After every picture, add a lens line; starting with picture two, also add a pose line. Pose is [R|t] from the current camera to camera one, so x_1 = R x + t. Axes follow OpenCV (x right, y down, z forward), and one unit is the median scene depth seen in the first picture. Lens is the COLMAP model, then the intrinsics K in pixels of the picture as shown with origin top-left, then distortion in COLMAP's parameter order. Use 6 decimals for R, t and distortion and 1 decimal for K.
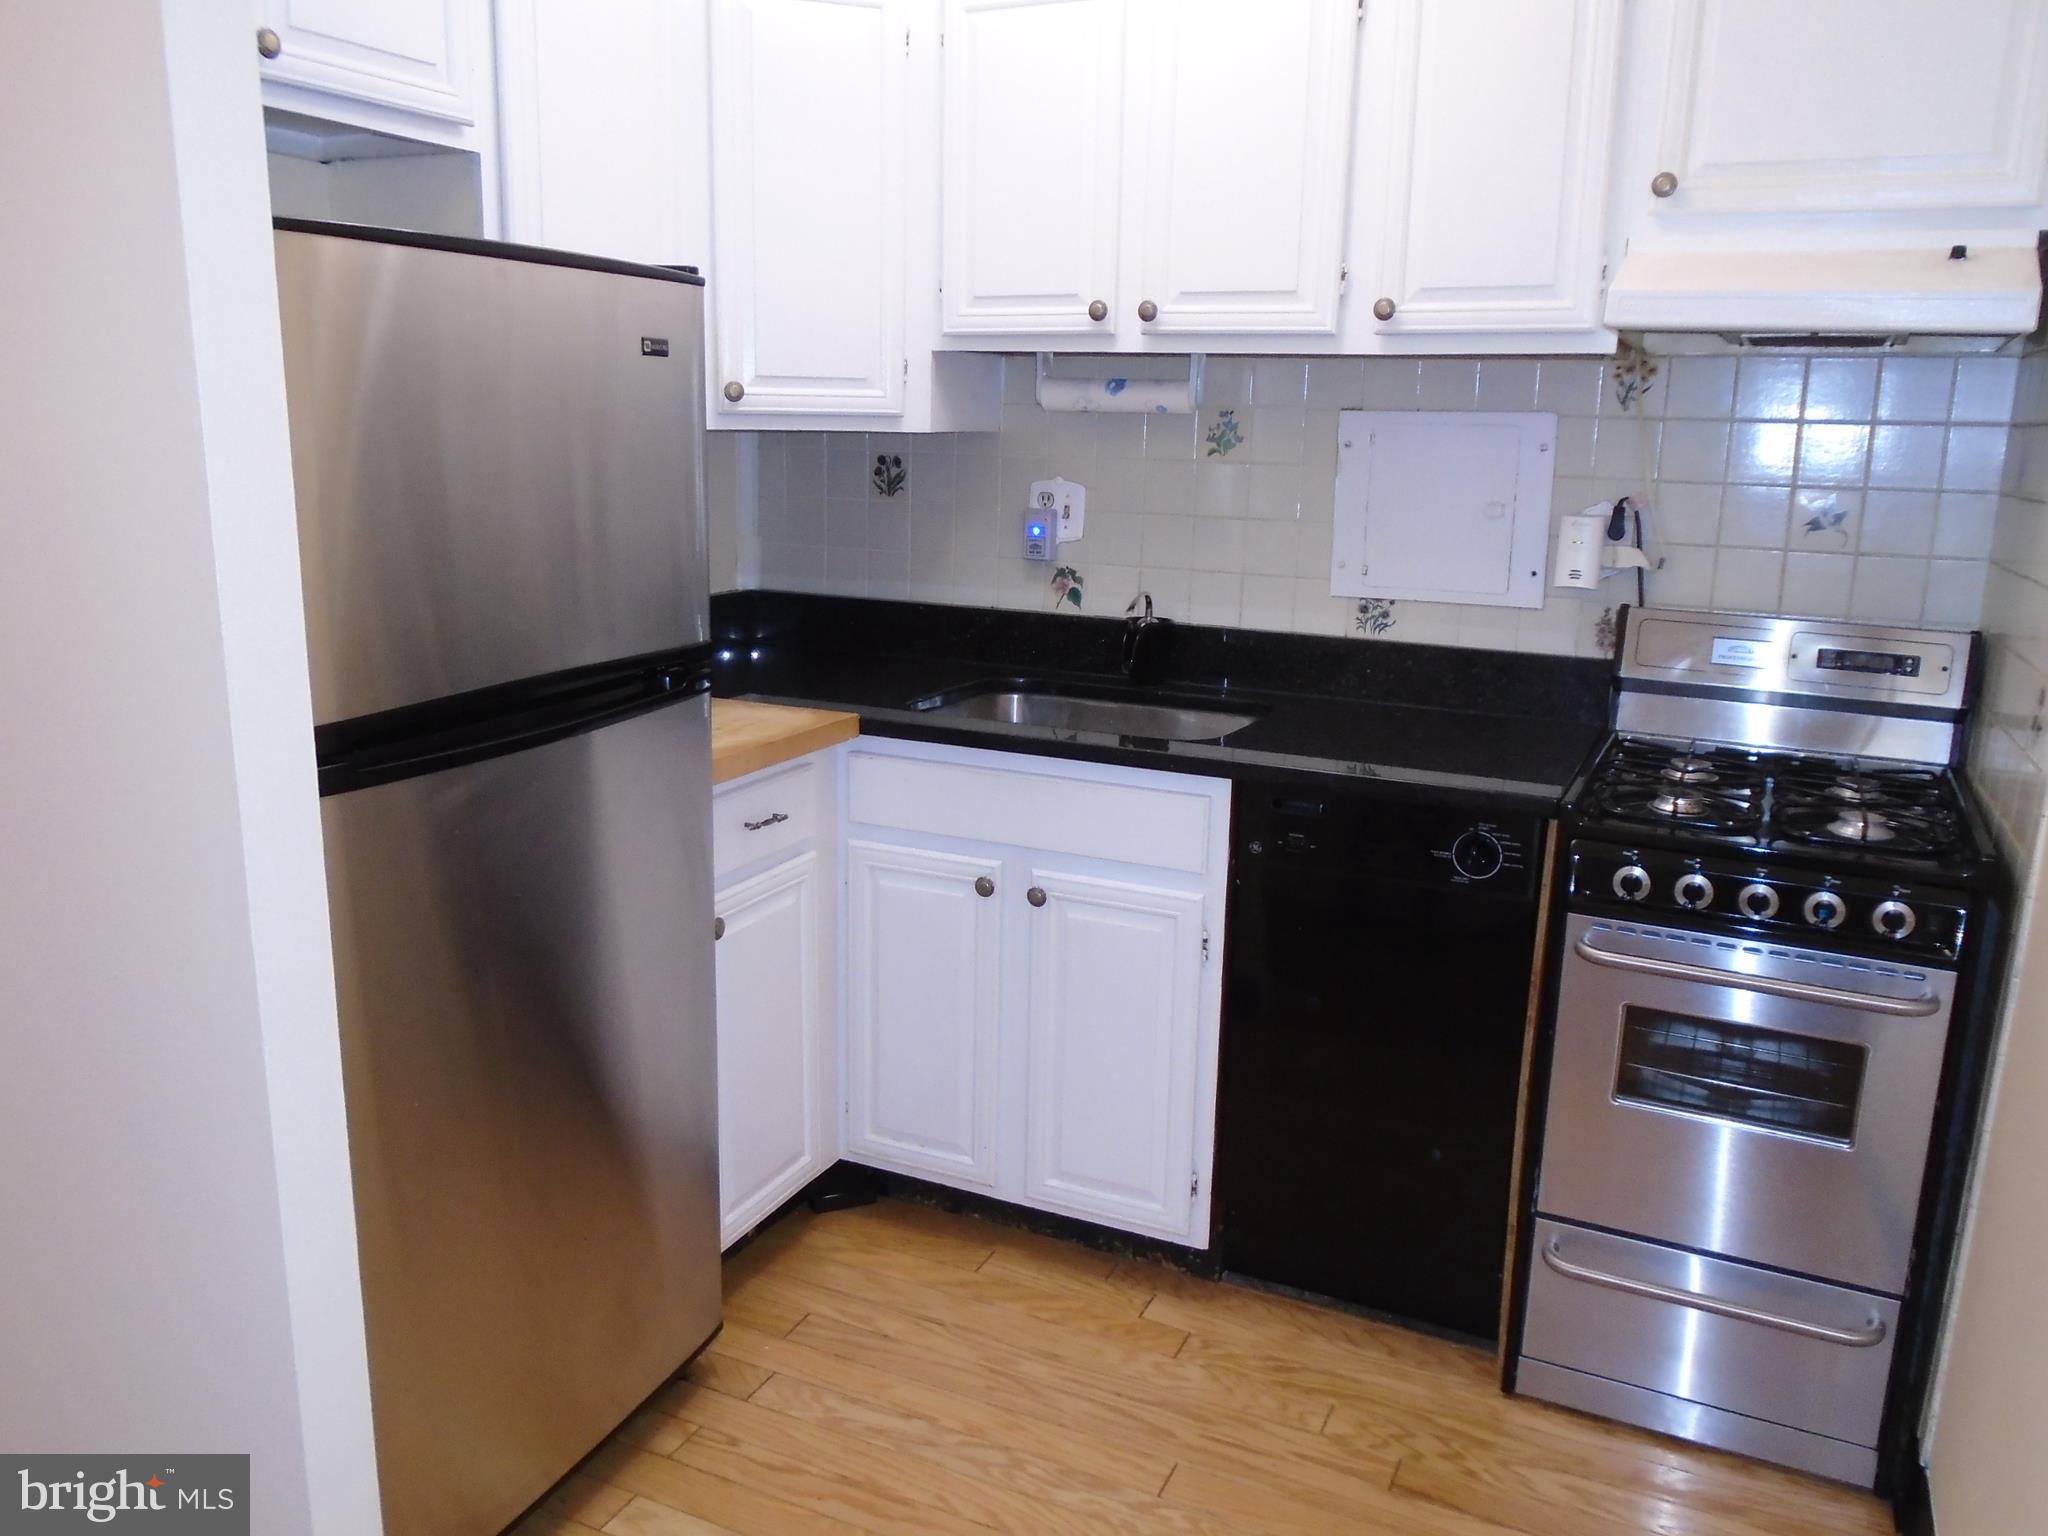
lens RADIAL K [[1587.6, 0, 1016.2], [0, 1587.6, 768.0], [0, 0, 1]] dist [-0.009130, 0.011005]
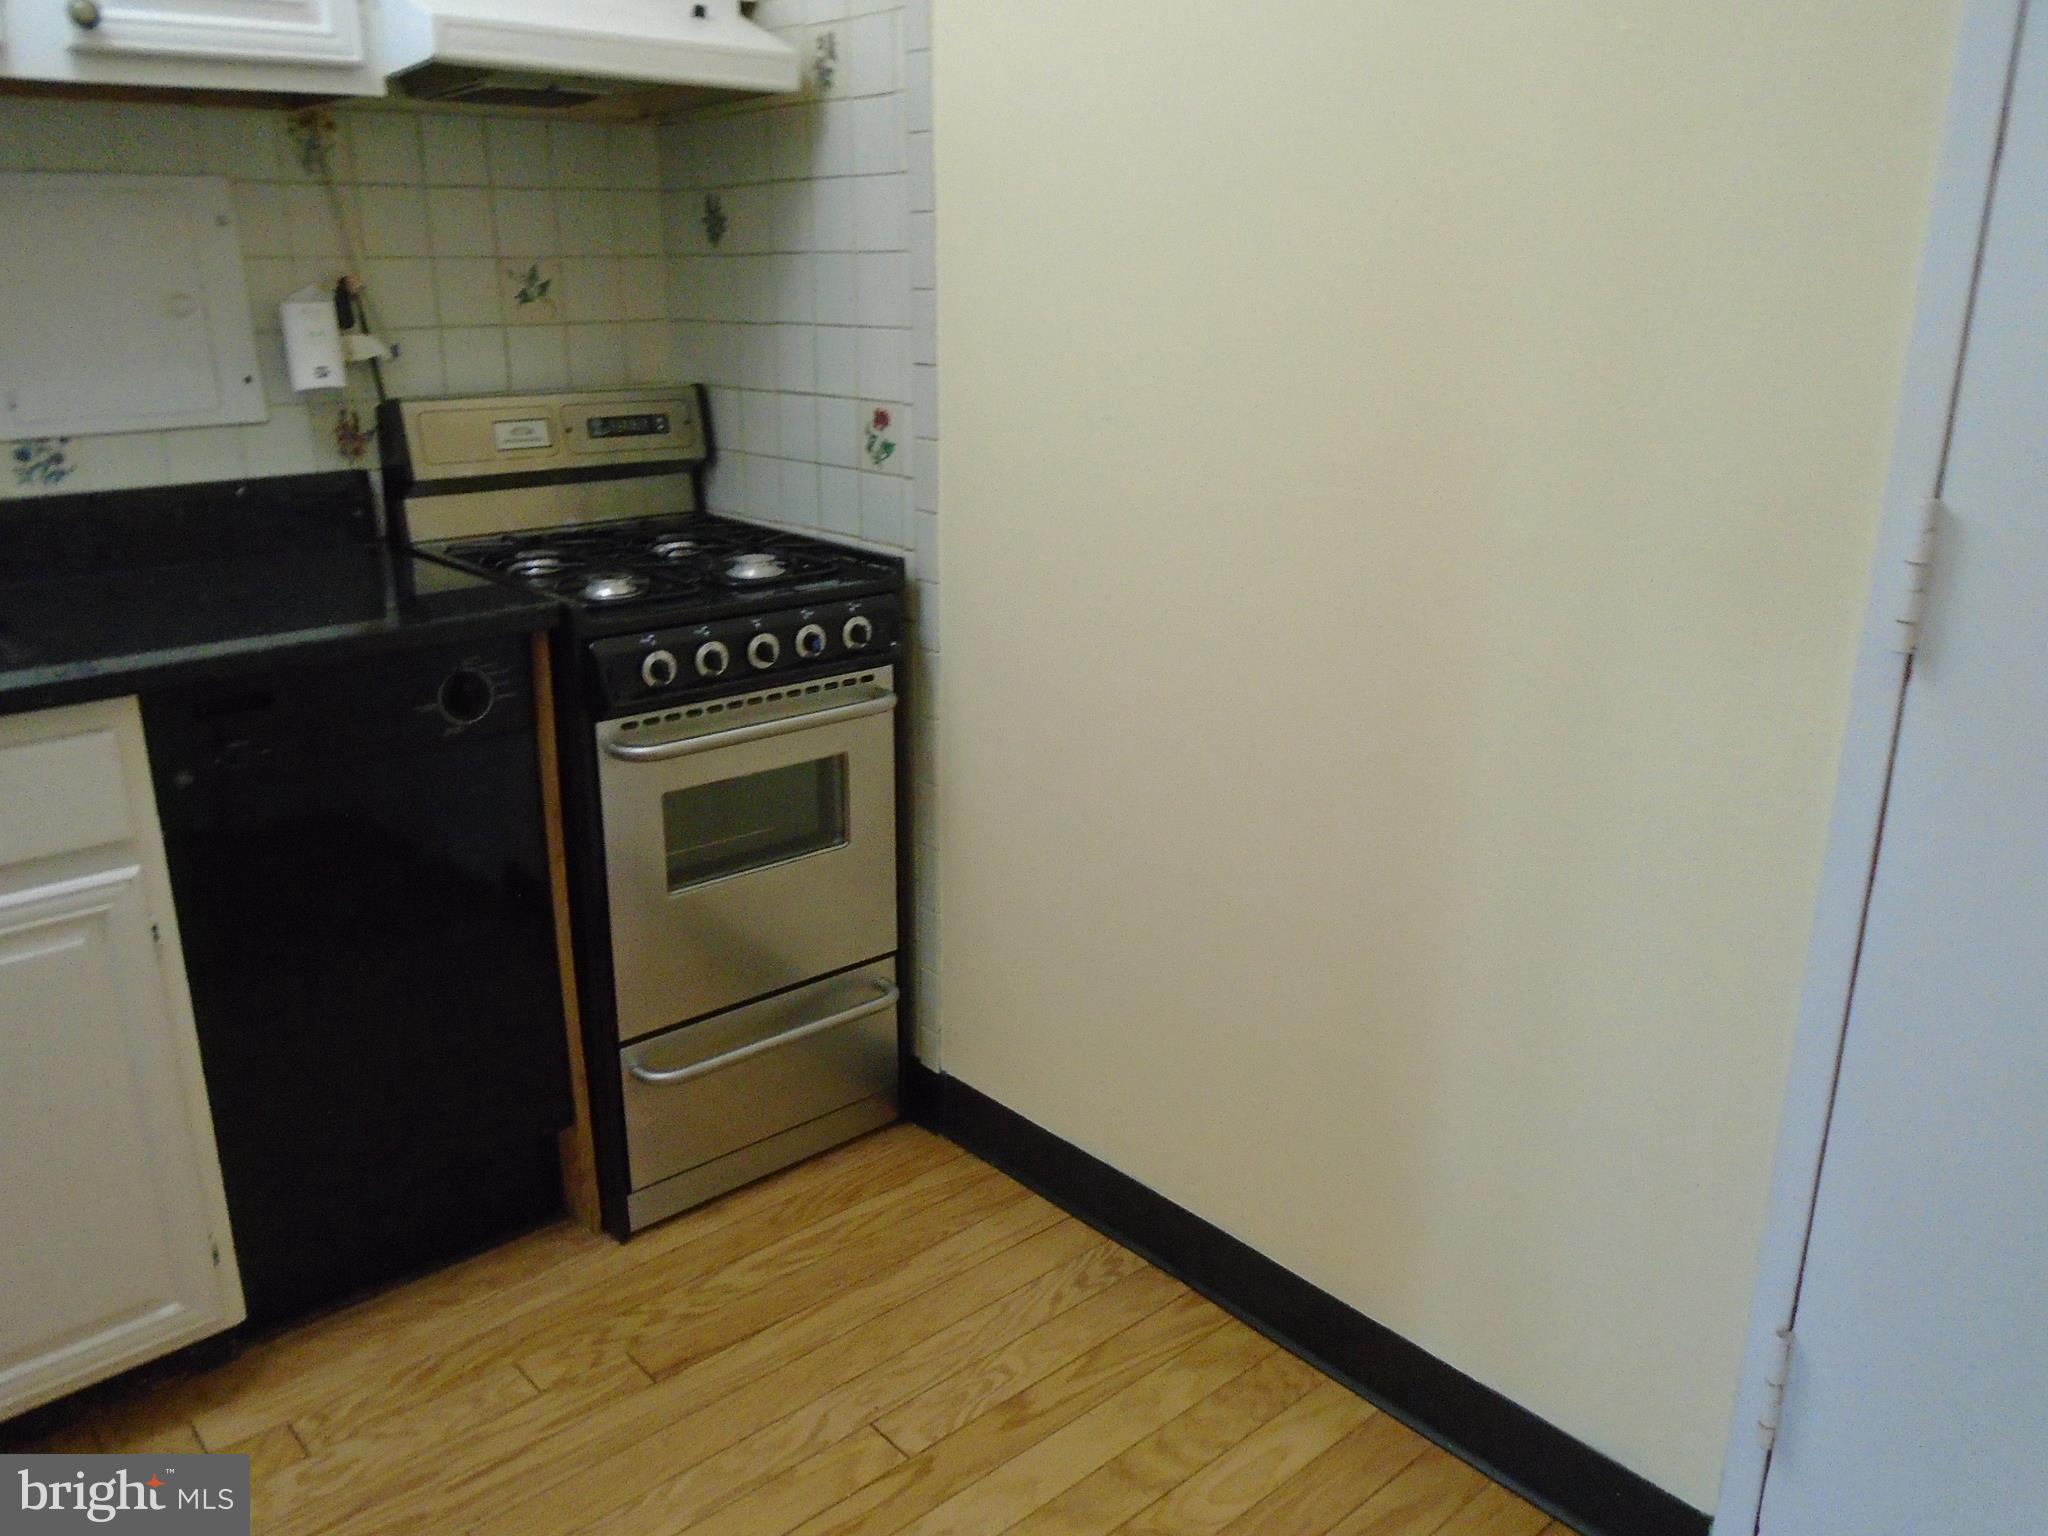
lens RADIAL K [[1587.6, 0, 1019.2], [0, 1587.6, 764.3], [0, 0, 1]] dist [-0.009130, 0.011005]
pose [[0.388351, -0.301245, 0.870882, -0.330202], [0.217524, 0.948319, 0.231030, -0.040698], [-0.895470, 0.099717, 0.433808, 0.343275]]
